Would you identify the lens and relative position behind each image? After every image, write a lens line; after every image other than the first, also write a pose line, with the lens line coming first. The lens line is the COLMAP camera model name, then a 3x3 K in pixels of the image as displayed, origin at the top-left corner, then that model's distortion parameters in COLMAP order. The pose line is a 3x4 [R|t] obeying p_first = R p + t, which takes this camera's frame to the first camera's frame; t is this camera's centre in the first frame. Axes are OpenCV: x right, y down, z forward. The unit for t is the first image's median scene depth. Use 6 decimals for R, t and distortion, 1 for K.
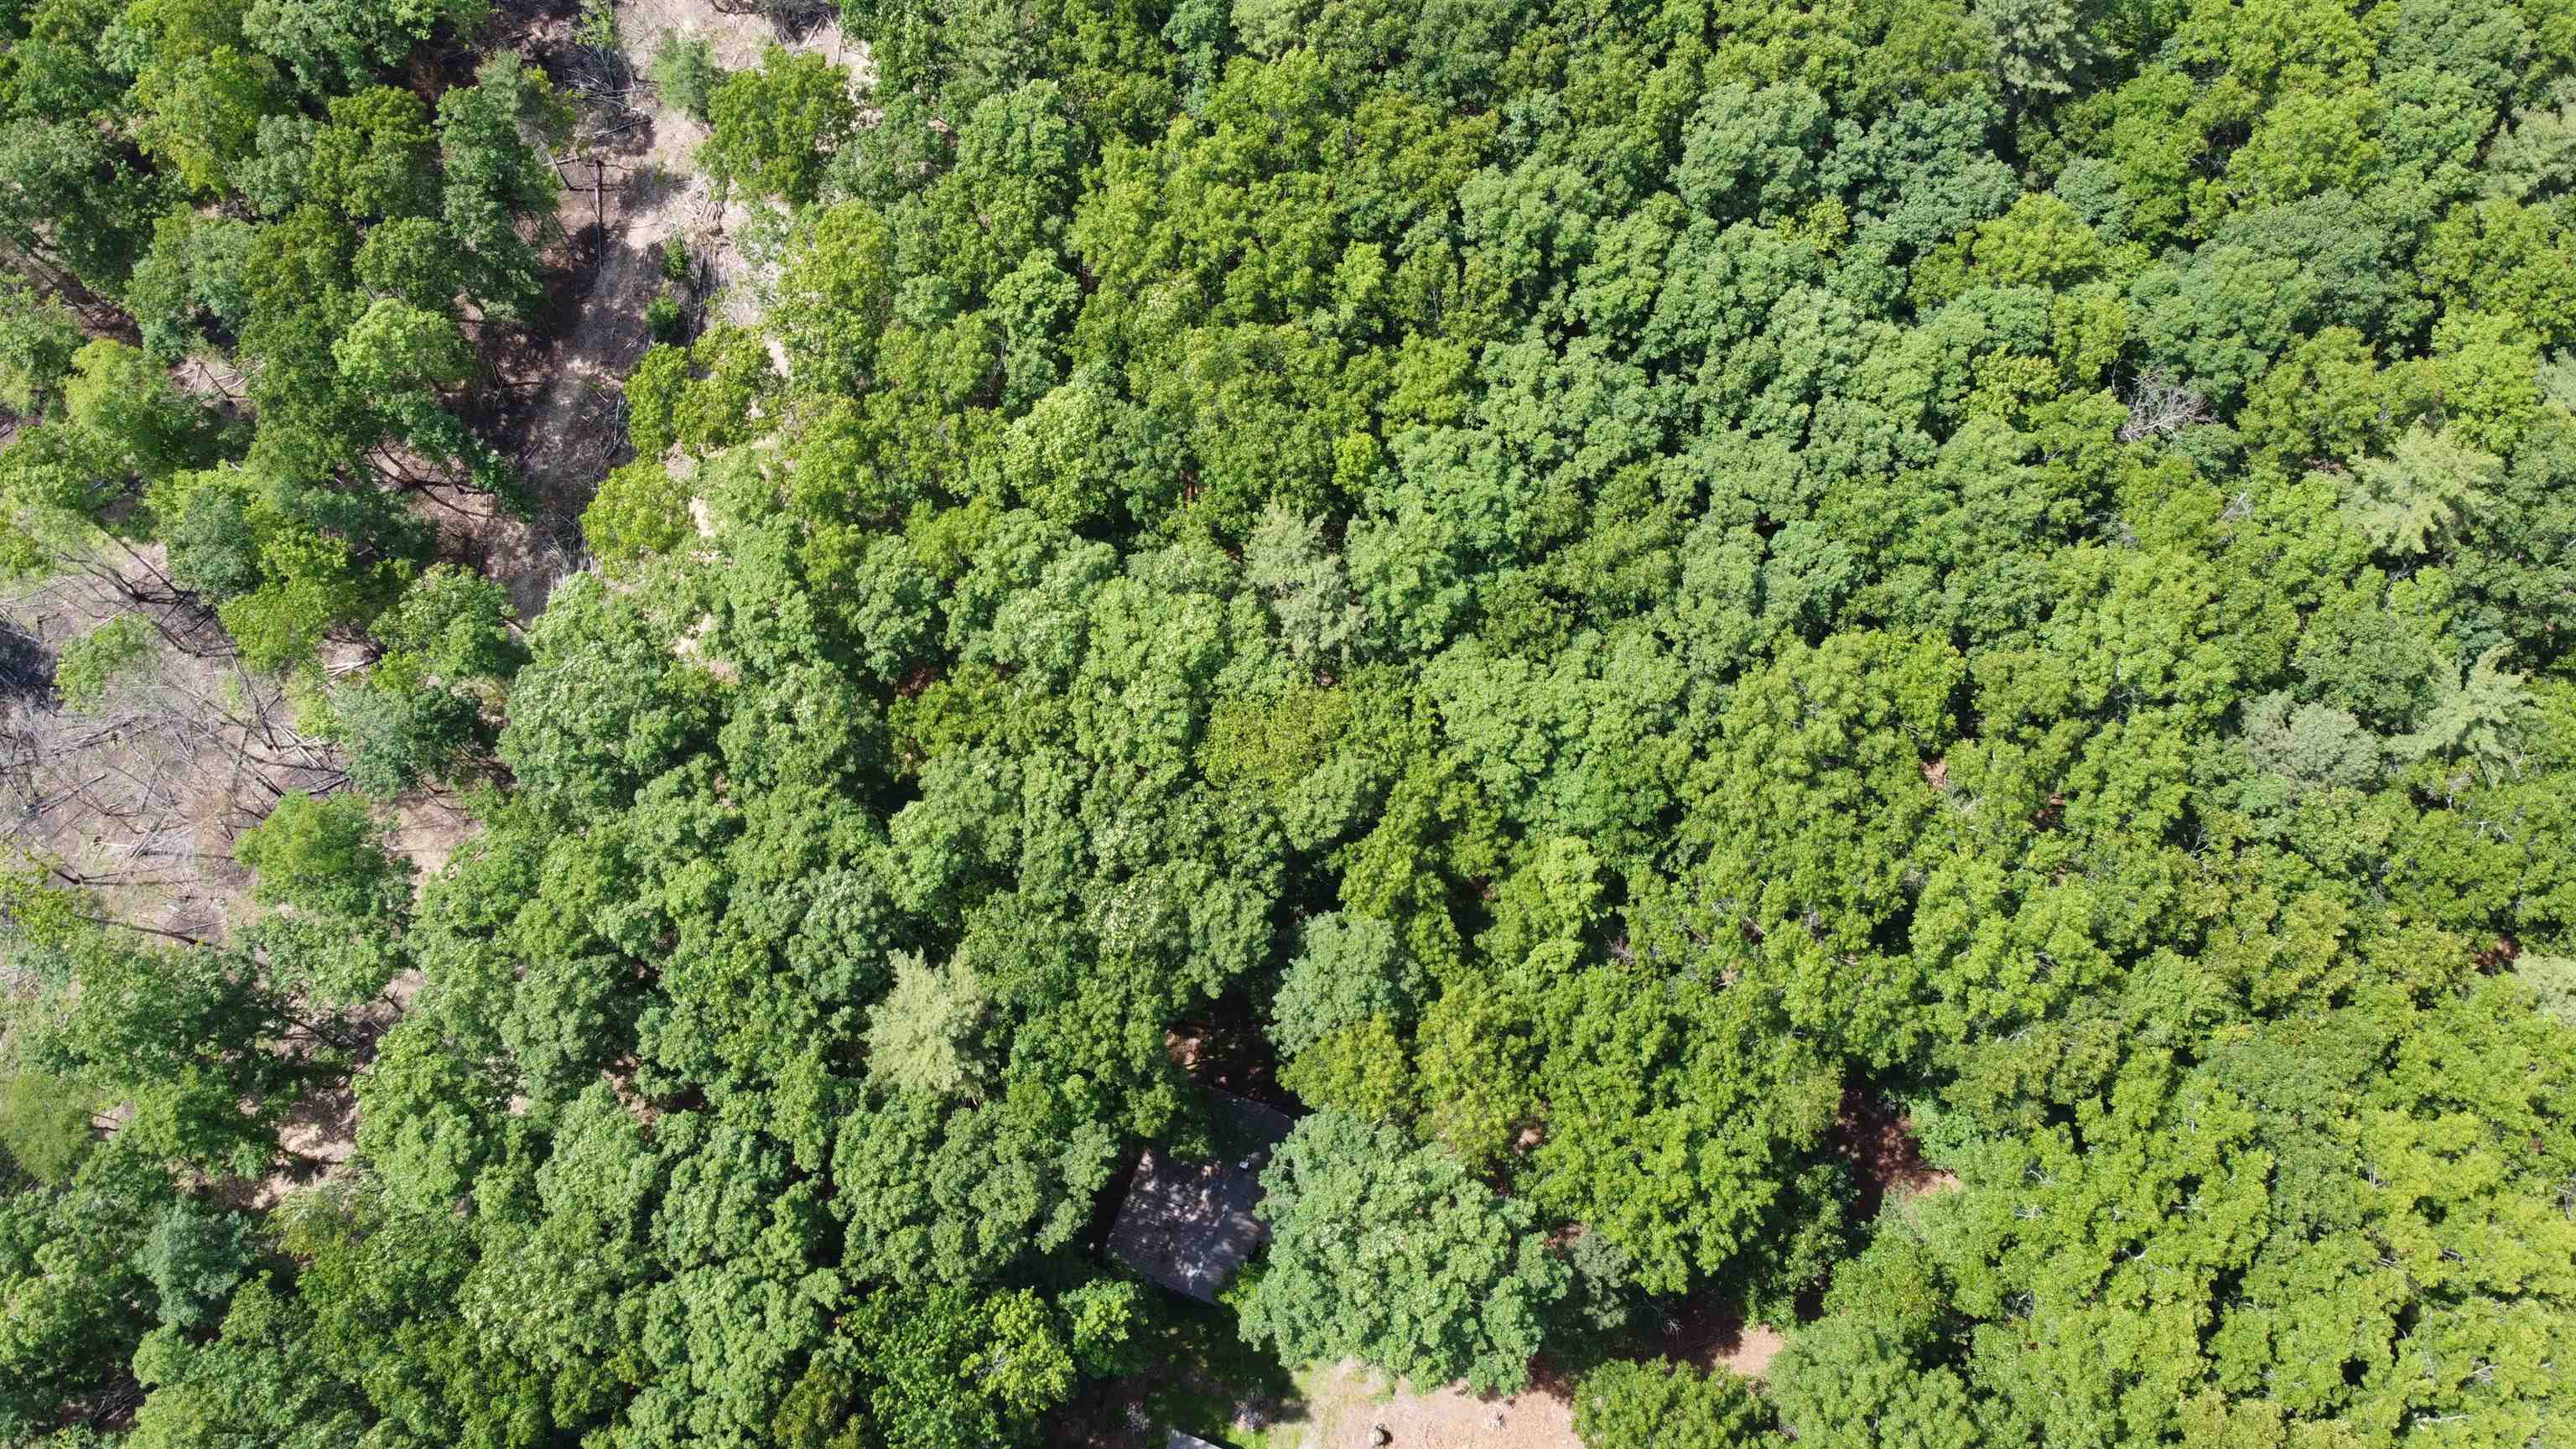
lens RADIAL K [[1941.4, 0, 1253.1], [0, 1941.4, 707.7], [0, 0, 1]] dist [0.003221, -0.012675]
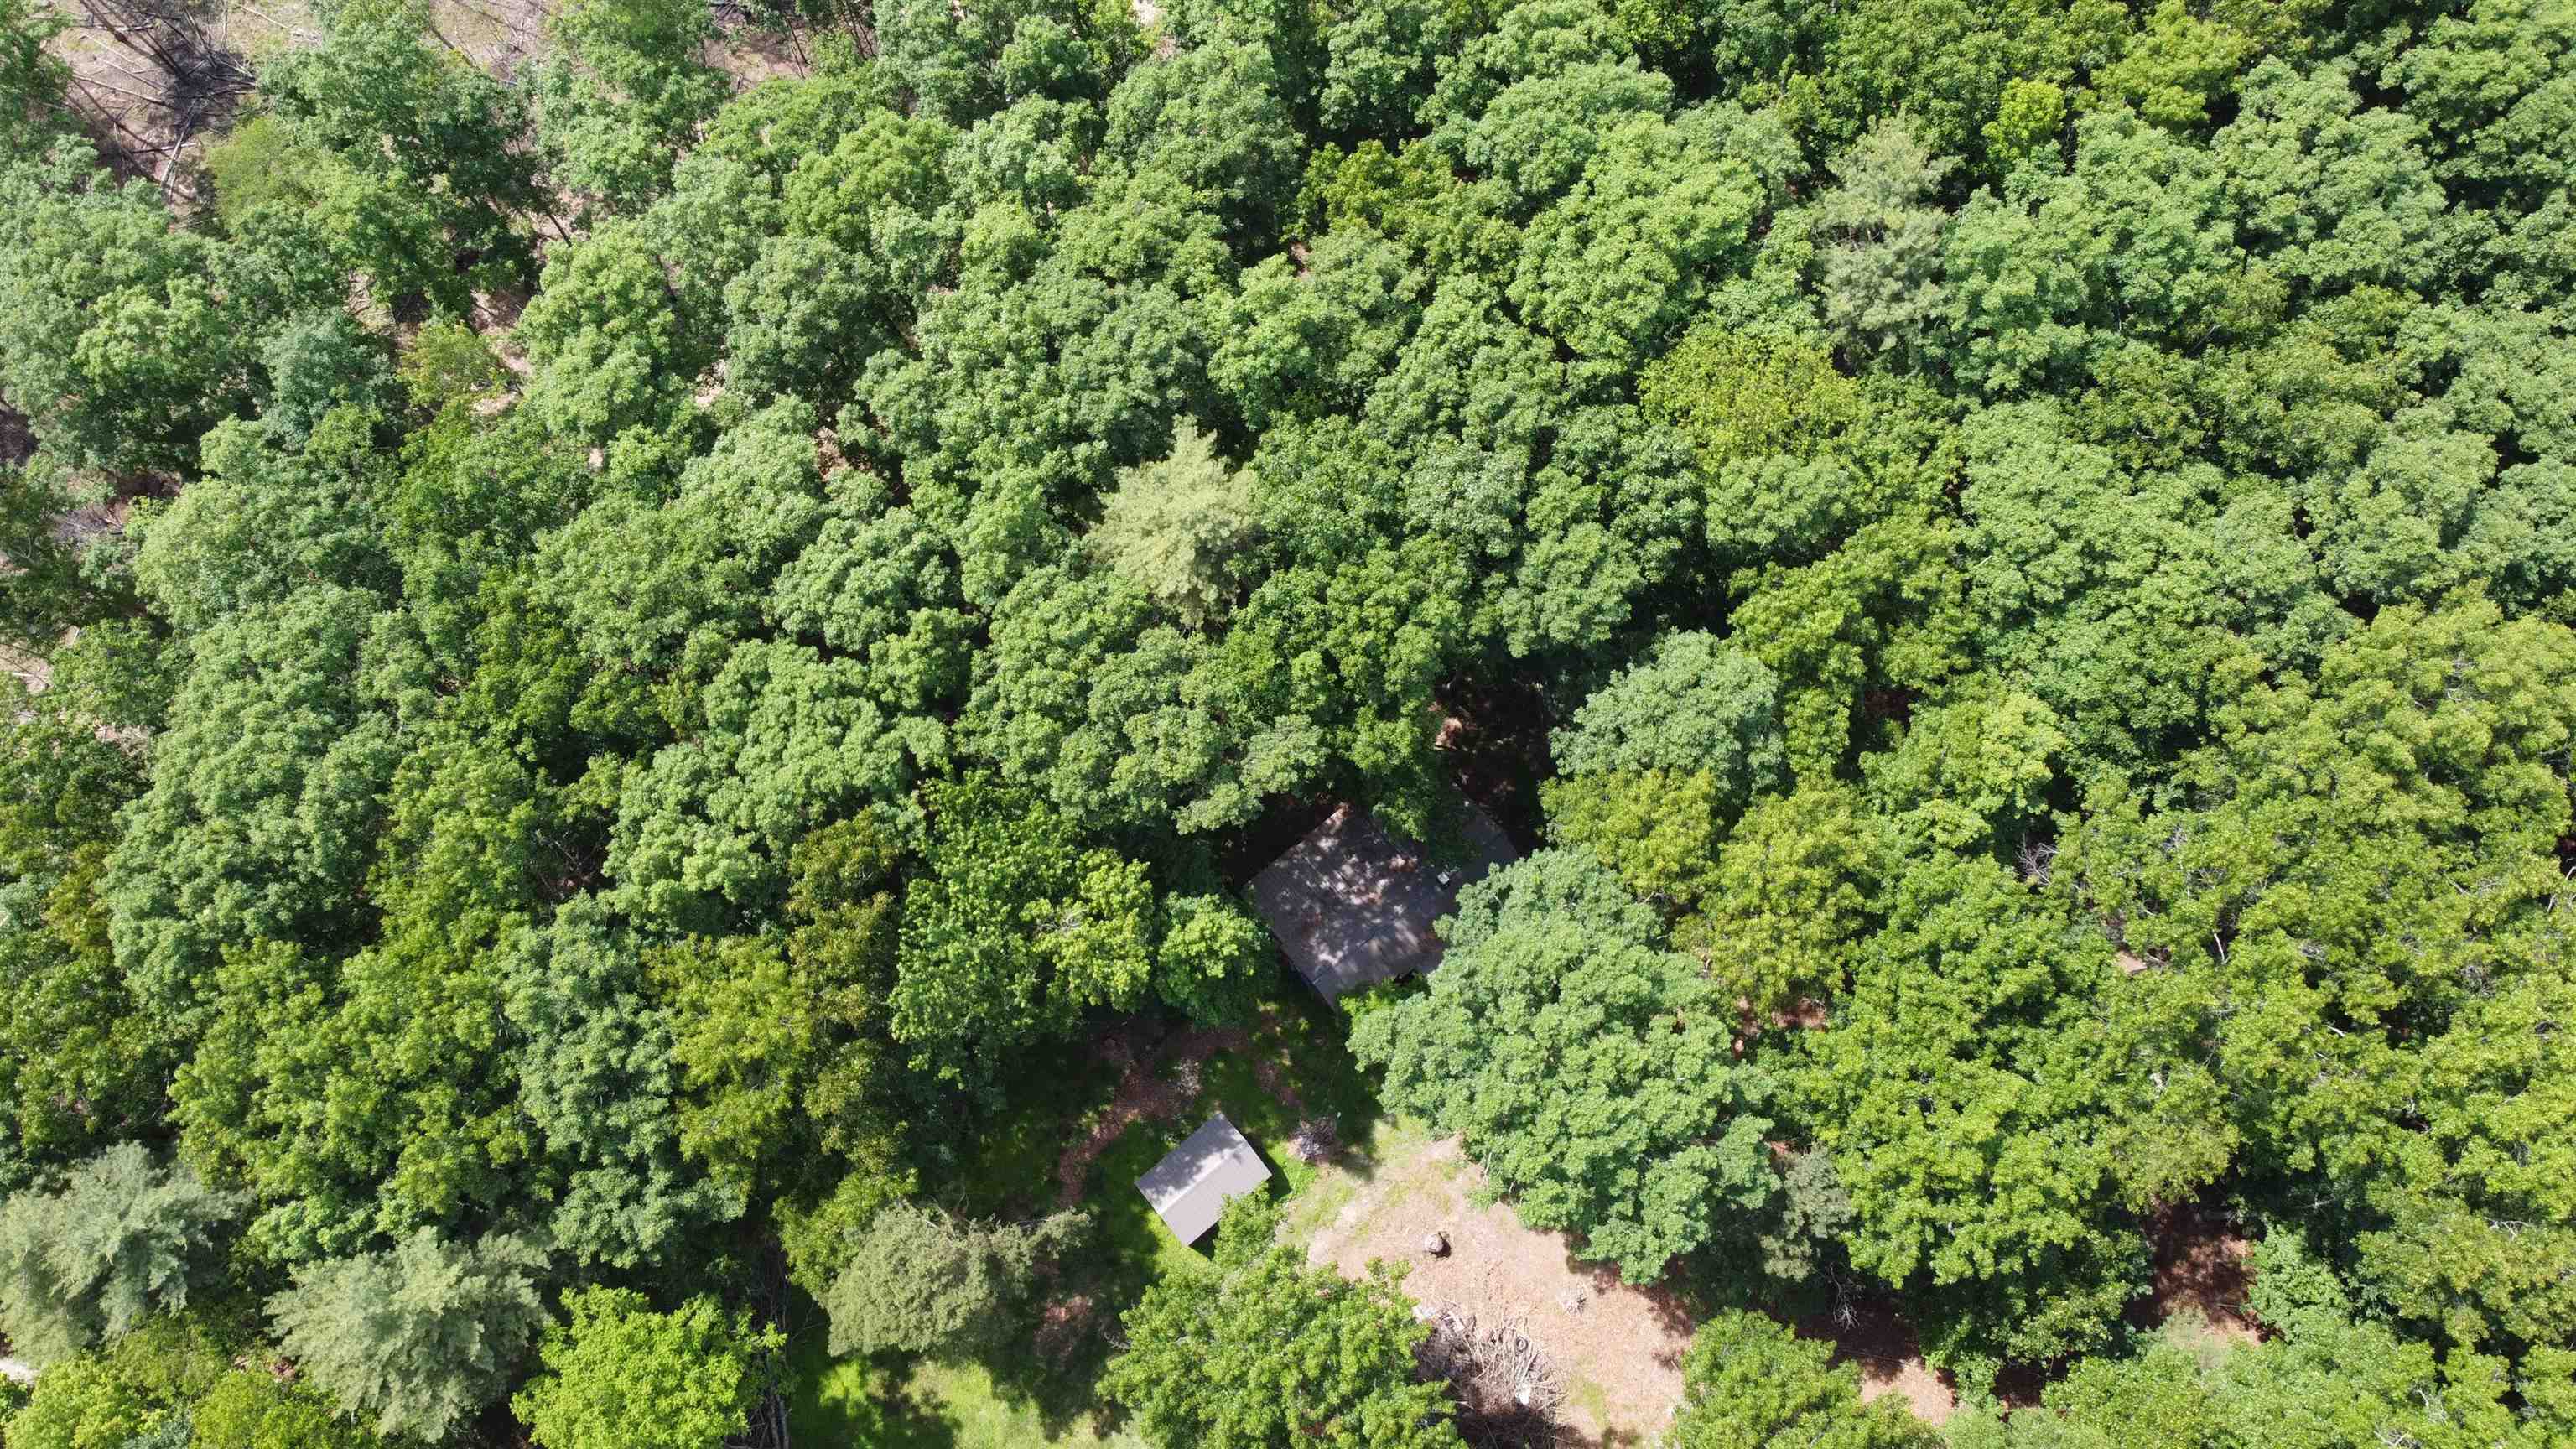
lens RADIAL K [[1941.4, 0, 1230.7], [0, 1941.4, 715.1], [0, 0, 1]] dist [0.003221, -0.012675]
pose [[0.872272, 0.471255, -0.130614, -0.007912], [-0.450487, 0.878269, 0.160326, 0.099445], [0.190268, -0.081008, 0.978384, 0.227733]]
